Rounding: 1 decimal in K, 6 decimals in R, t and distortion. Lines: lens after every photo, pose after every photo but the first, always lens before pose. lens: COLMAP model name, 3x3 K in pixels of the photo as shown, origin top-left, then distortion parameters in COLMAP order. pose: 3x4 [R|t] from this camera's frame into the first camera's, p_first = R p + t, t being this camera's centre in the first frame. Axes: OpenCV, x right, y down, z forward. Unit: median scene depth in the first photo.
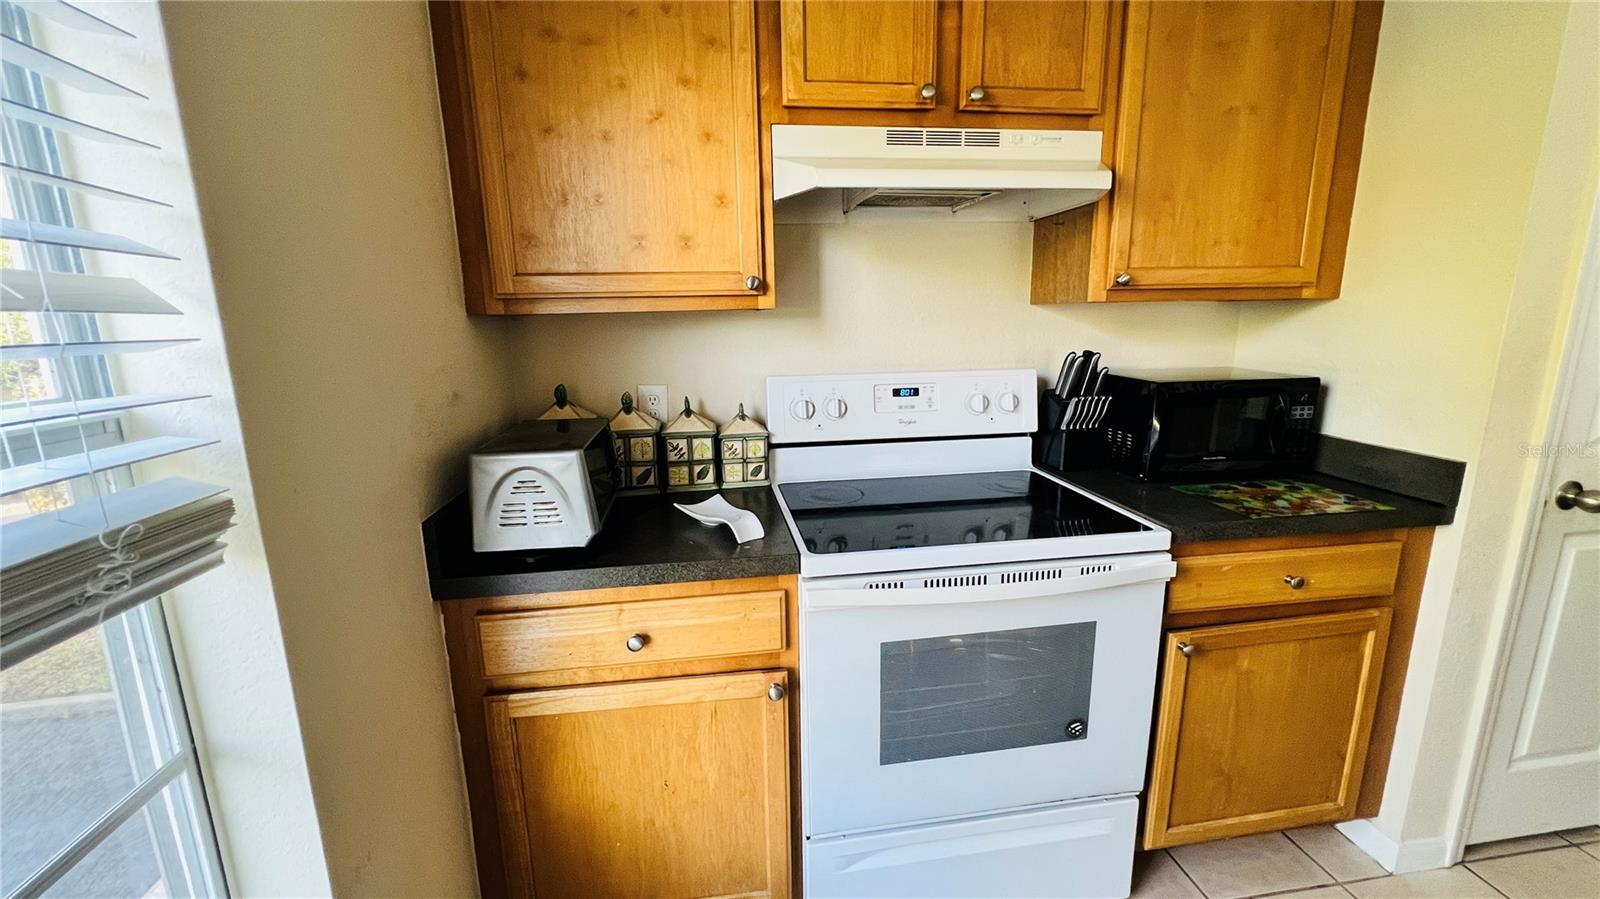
lens RADIAL K [[639.6, 0, 796.0], [0, 639.6, 447.6], [0, 0, 1]] dist [-0.001712, 0.000407]
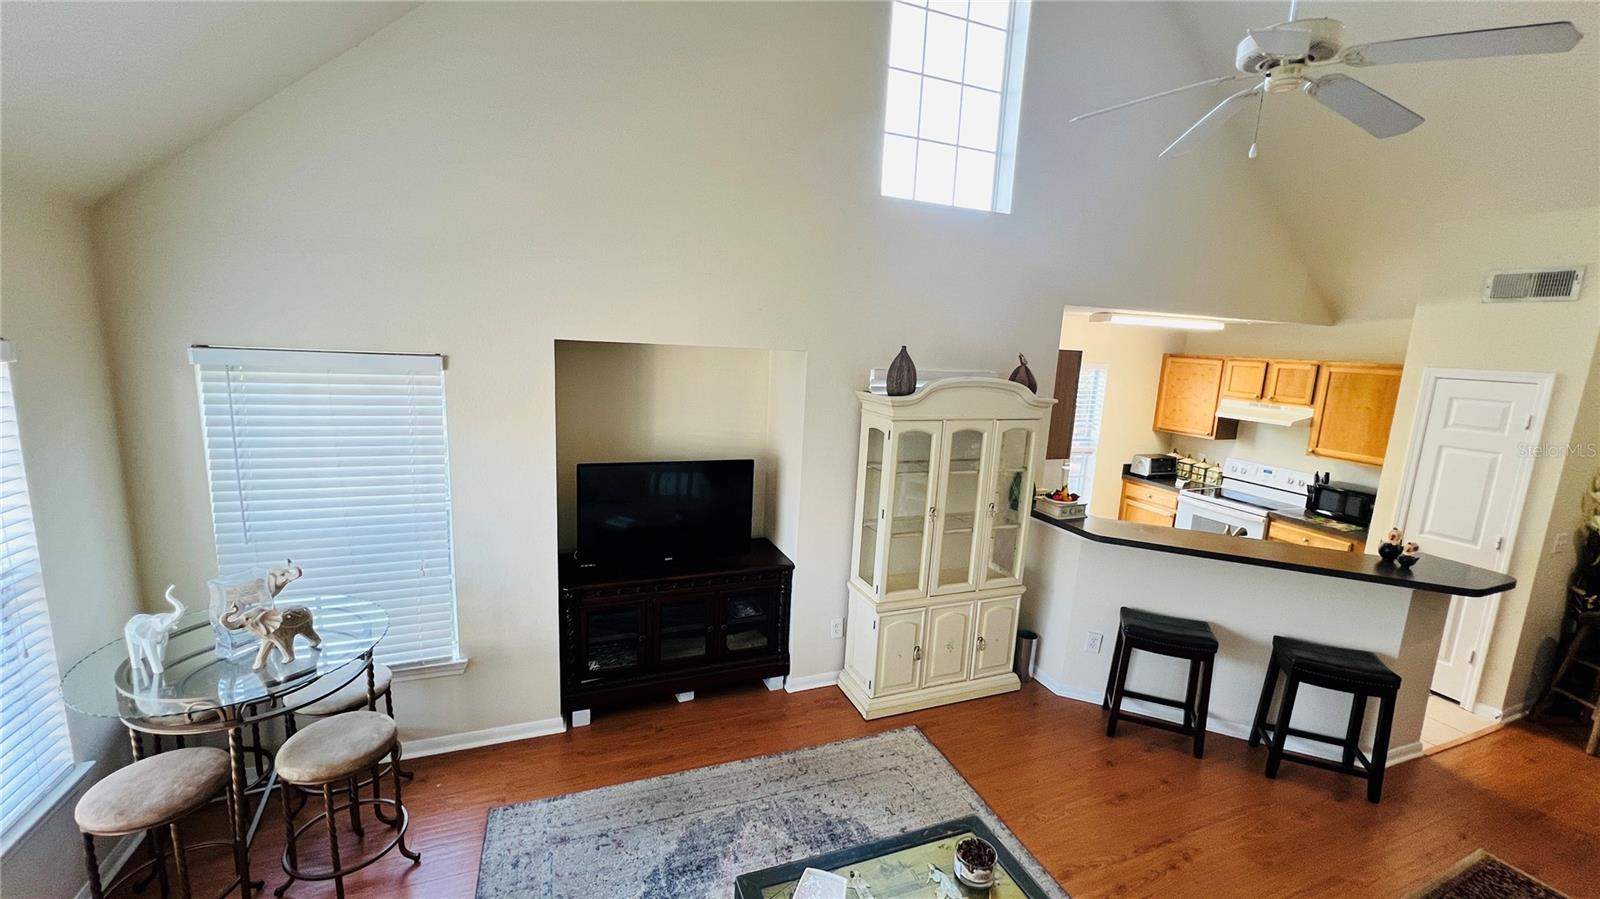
lens RADIAL K [[640.1, 0, 797.0], [0, 640.1, 448.7], [0, 0, 1]] dist [-0.000986, 0.000200]
pose [[0.231730, 0.198195, -0.952376, 3.192016], [-0.246938, 0.958941, 0.139477, -0.072284], [0.940916, 0.202857, 0.271157, -2.566072]]
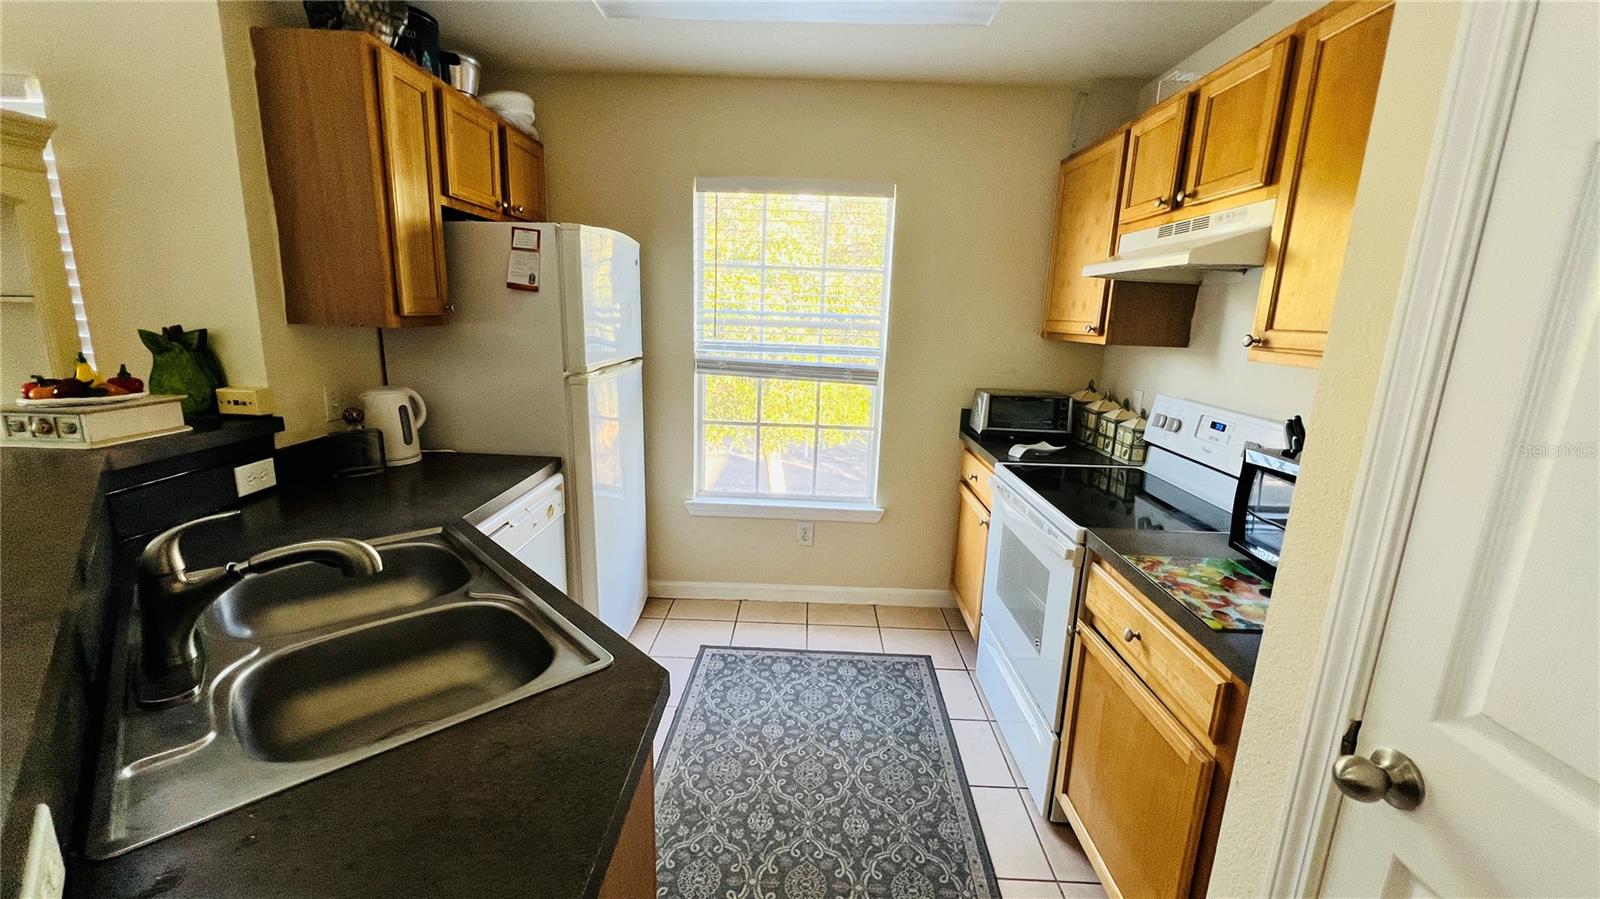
lens RADIAL K [[639.6, 0, 796.0], [0, 639.6, 447.6], [0, 0, 1]] dist [-0.001712, 0.000407]
pose [[-0.165830, 0.221691, -0.960913, 1.672712], [-0.232442, 0.938163, 0.256556, -0.200057], [0.958369, 0.265901, -0.104045, 0.469964]]
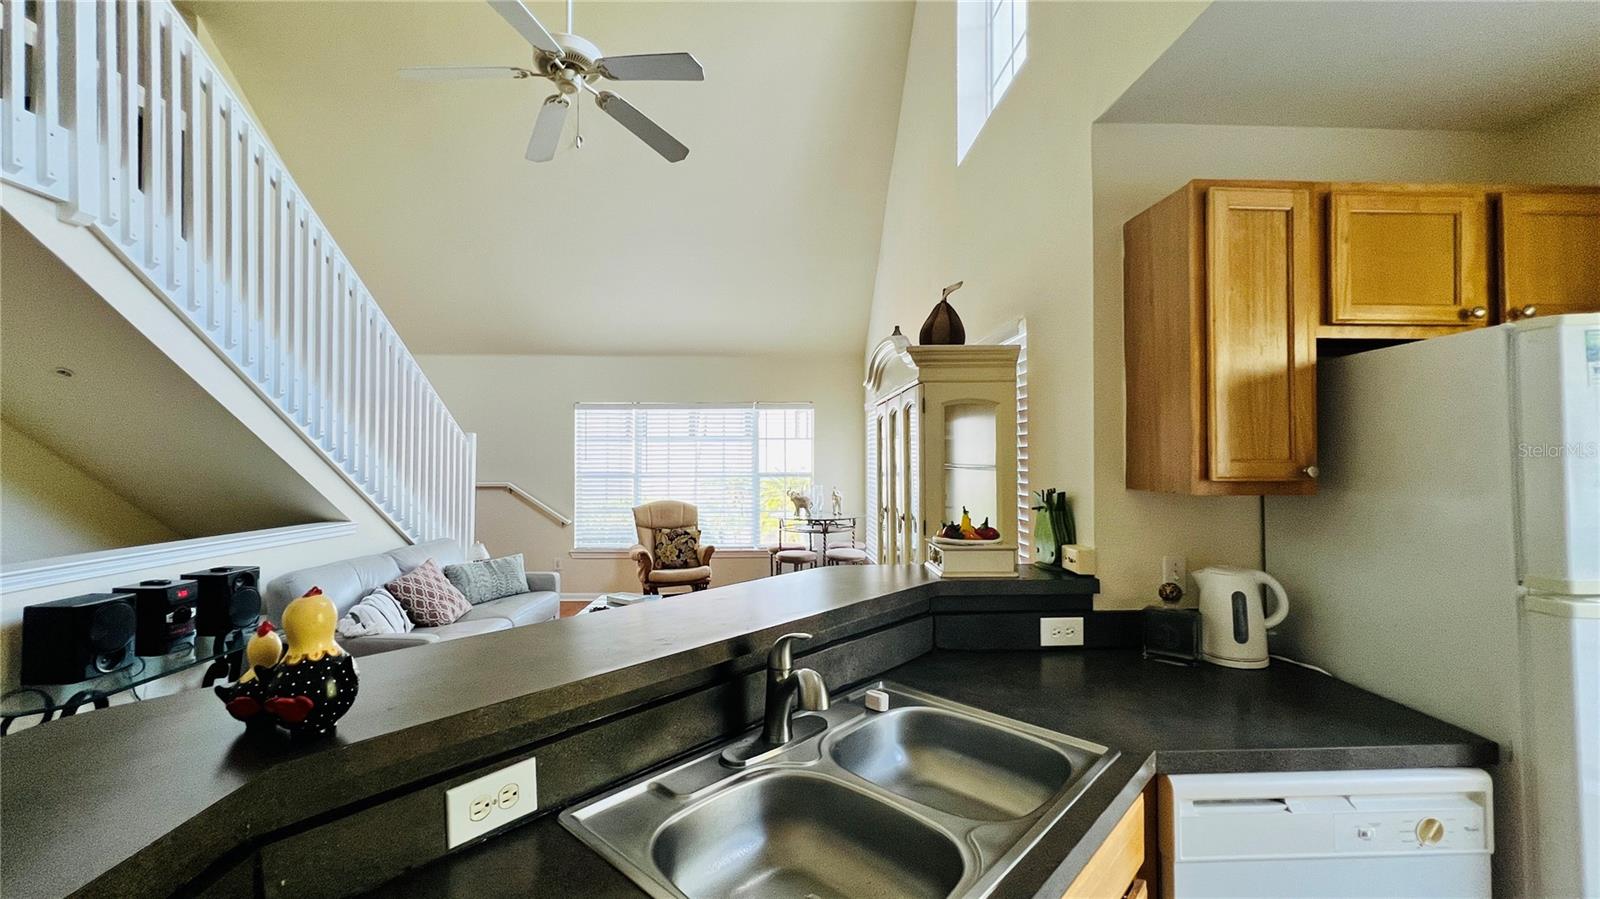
lens RADIAL K [[639.6, 0, 796.0], [0, 639.6, 447.6], [0, 0, 1]] dist [-0.001712, 0.000407]
pose [[-0.993155, 0.022346, 0.114646, 1.080944], [0.043439, 0.981789, 0.184941, -0.214804], [-0.108426, 0.188655, -0.976039, 0.600197]]
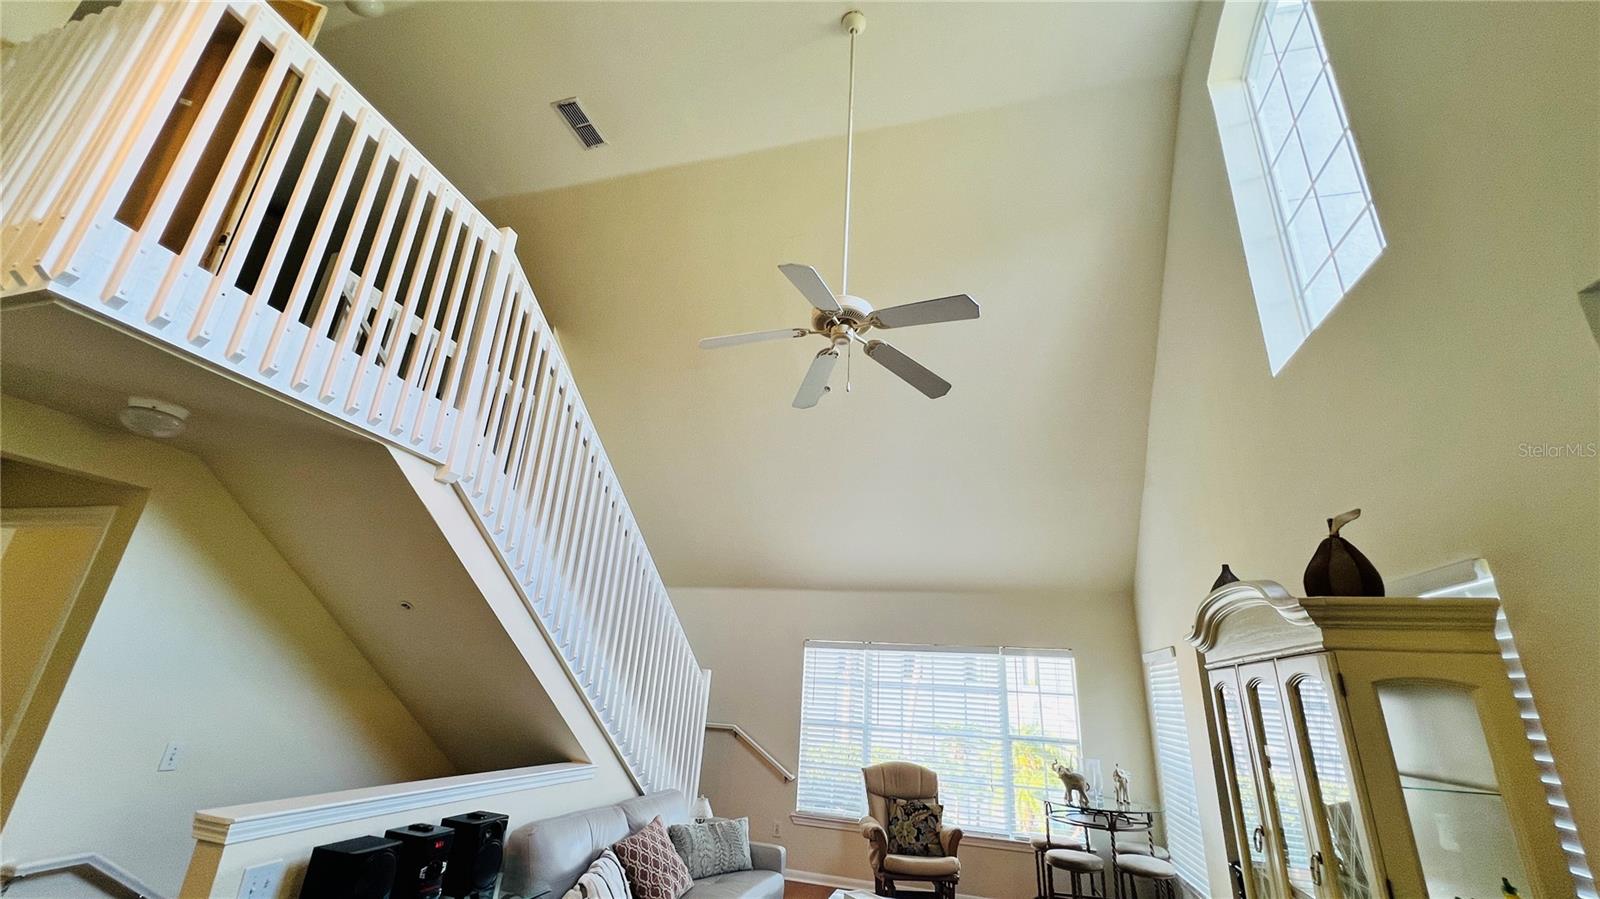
lens RADIAL K [[639.6, 0, 796.0], [0, 639.6, 447.6], [0, 0, 1]] dist [-0.001712, 0.000407]
pose [[-0.909973, 0.115868, 0.398151, 1.309326], [0.044989, 0.982087, -0.182981, -0.250002], [-0.412220, -0.148595, -0.898885, 0.434868]]
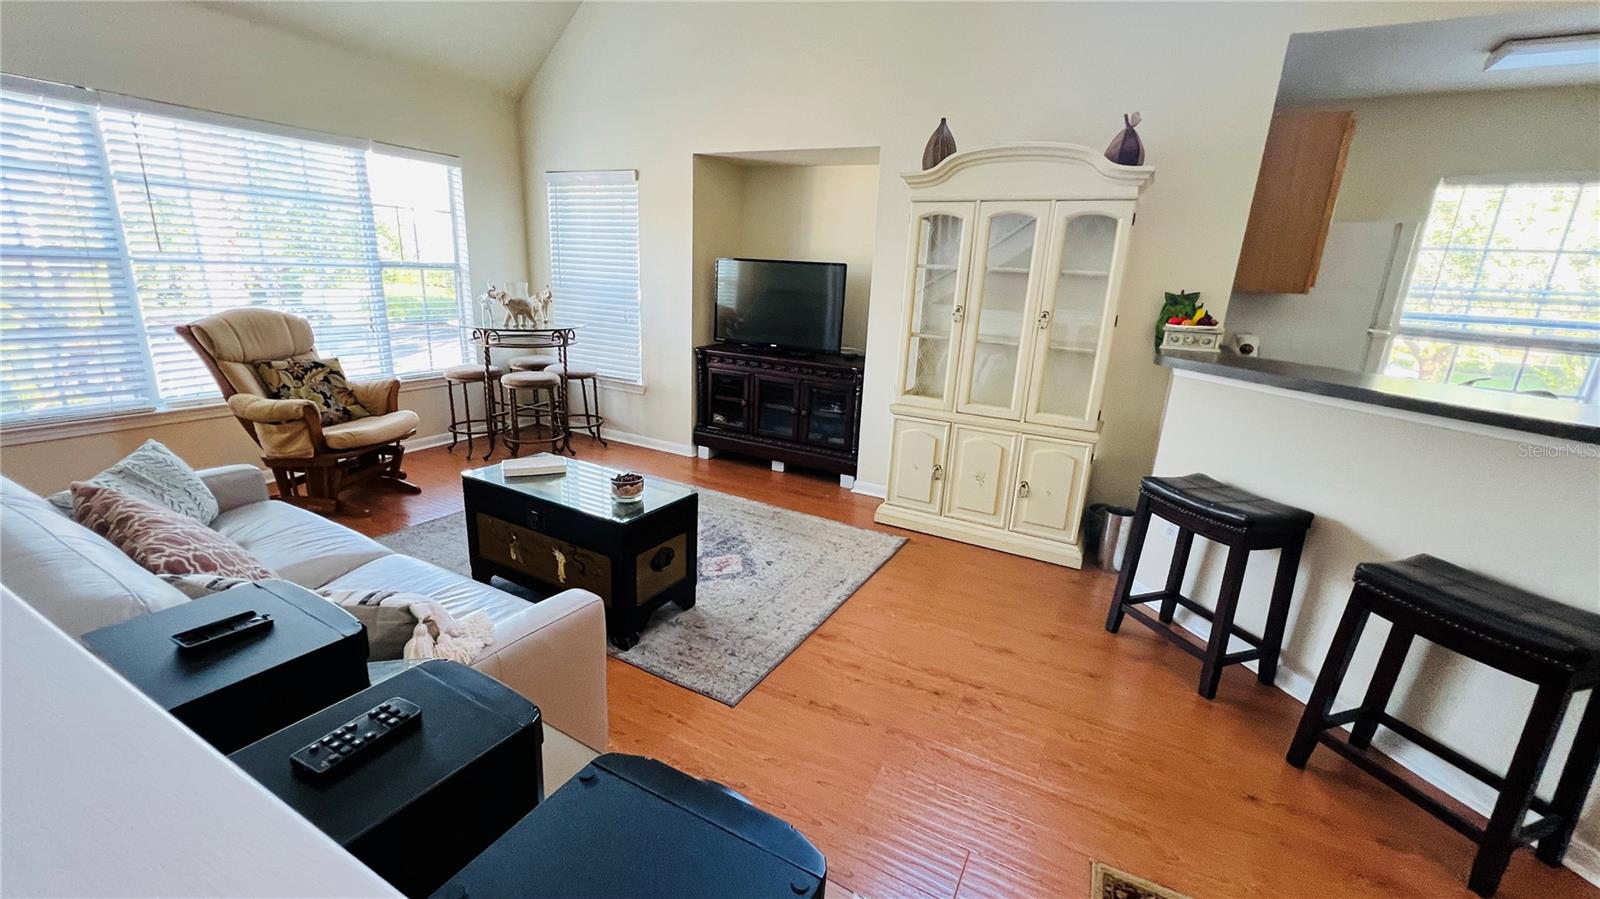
lens RADIAL K [[639.6, 0, 796.0], [0, 639.6, 447.6], [0, 0, 1]] dist [-0.001712, 0.000407]
pose [[-0.597264, 0.205323, -0.775318, 3.149396], [-0.196944, 0.899536, 0.389934, 0.050459], [0.777489, 0.385588, -0.496823, -0.542329]]
